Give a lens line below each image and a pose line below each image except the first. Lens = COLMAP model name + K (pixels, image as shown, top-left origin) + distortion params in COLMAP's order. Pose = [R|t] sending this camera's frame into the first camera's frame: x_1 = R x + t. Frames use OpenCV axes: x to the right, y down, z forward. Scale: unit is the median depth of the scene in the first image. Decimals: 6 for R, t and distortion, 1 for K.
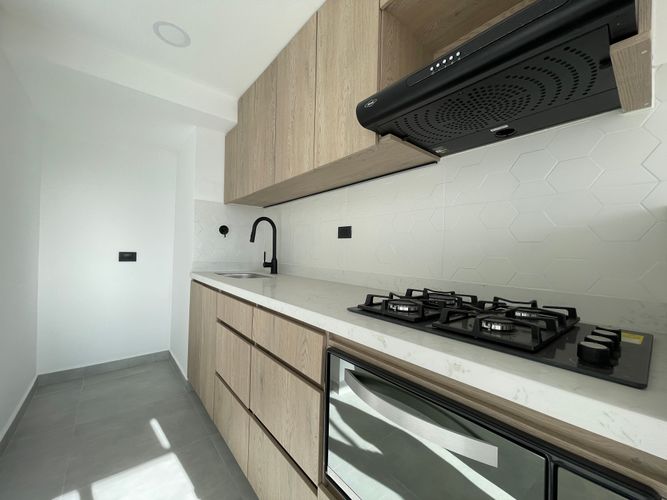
lens RADIAL K [[268.0, 0, 332.2], [0, 268.0, 252.2], [0, 0, 1]] dist [-0.001520, -0.000204]
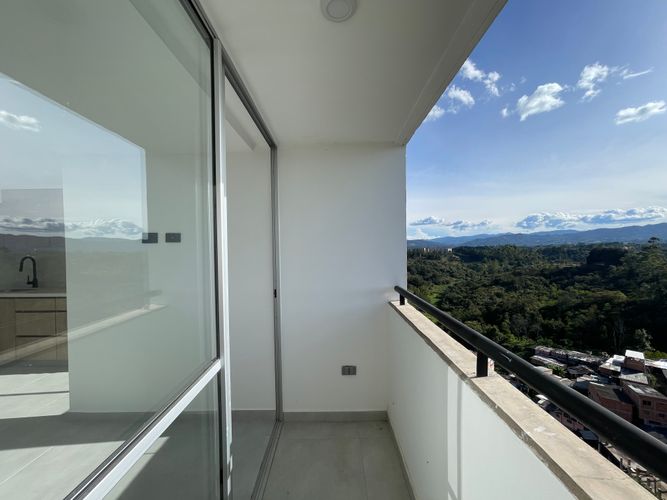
lens RADIAL K [[268.0, 0, 332.2], [0, 268.0, 252.2], [0, 0, 1]] dist [-0.001520, -0.000204]
pose [[0.634354, -0.046248, 0.771658, -0.559930], [0.024941, 0.998914, 0.039365, -0.295050], [-0.772640, -0.005725, 0.634818, -2.802578]]
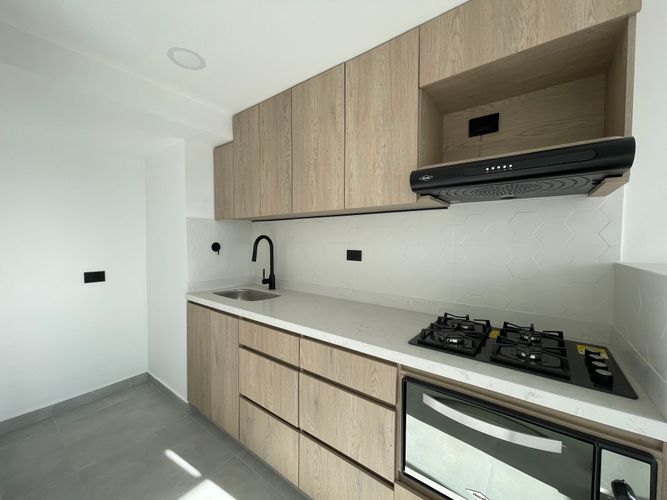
lens RADIAL K [[268.0, 0, 332.2], [0, 268.0, 252.2], [0, 0, 1]] dist [-0.001520, -0.000204]
pose [[0.974156, -0.030722, 0.223777, -0.376402], [0.019564, 0.998460, 0.051913, -0.190283], [-0.225027, -0.046194, 0.973257, -0.082378]]
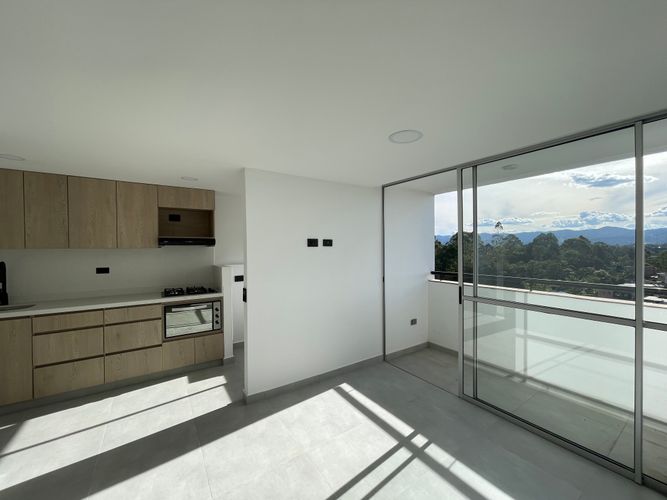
lens RADIAL K [[268.0, 0, 332.2], [0, 268.0, 252.2], [0, 0, 1]] dist [-0.001520, -0.000204]
pose [[0.097854, -0.037904, 0.994479, -2.254836], [0.006183, 0.999278, 0.037479, -0.353431], [-0.995182, 0.002481, 0.098018, -1.134016]]
